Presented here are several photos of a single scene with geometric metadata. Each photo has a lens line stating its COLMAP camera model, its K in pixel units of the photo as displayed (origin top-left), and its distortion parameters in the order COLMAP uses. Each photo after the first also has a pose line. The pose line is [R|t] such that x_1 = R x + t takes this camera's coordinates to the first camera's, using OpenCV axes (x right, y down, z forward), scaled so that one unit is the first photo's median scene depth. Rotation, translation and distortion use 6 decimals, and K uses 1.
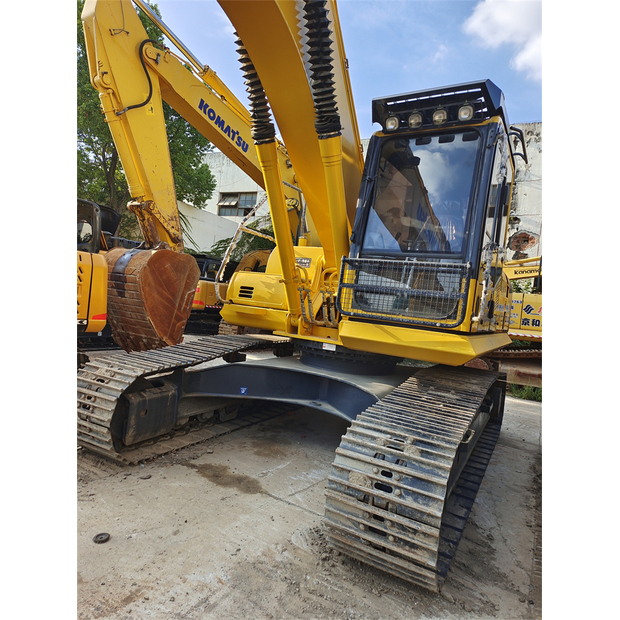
lens RADIAL K [[417.2, 0, 310.8], [0, 417.2, 316.9], [0, 0, 1]] dist [0.004676, -0.001532]
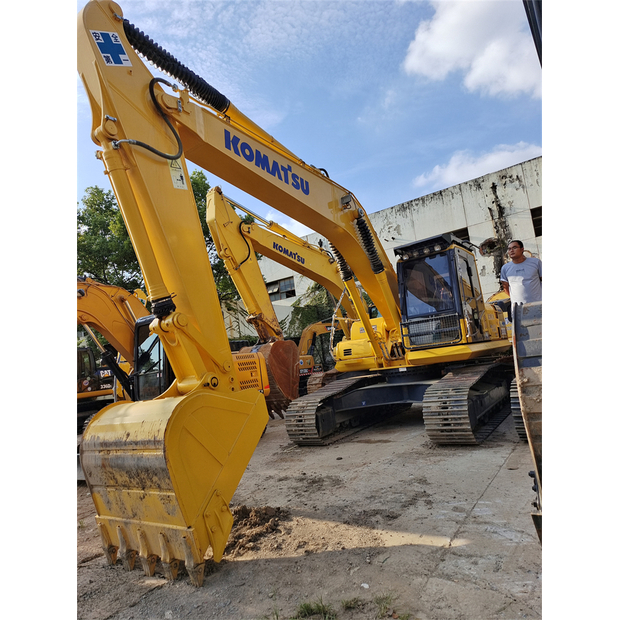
lens RADIAL K [[417.2, 0, 310.8], [0, 417.2, 316.9], [0, 0, 1]] dist [0.004676, -0.001532]
pose [[0.966326, -0.247607, -0.070029, -0.163135], [0.234760, 0.959764, -0.154078, 0.037729], [0.105363, 0.132450, 0.985574, -0.910408]]
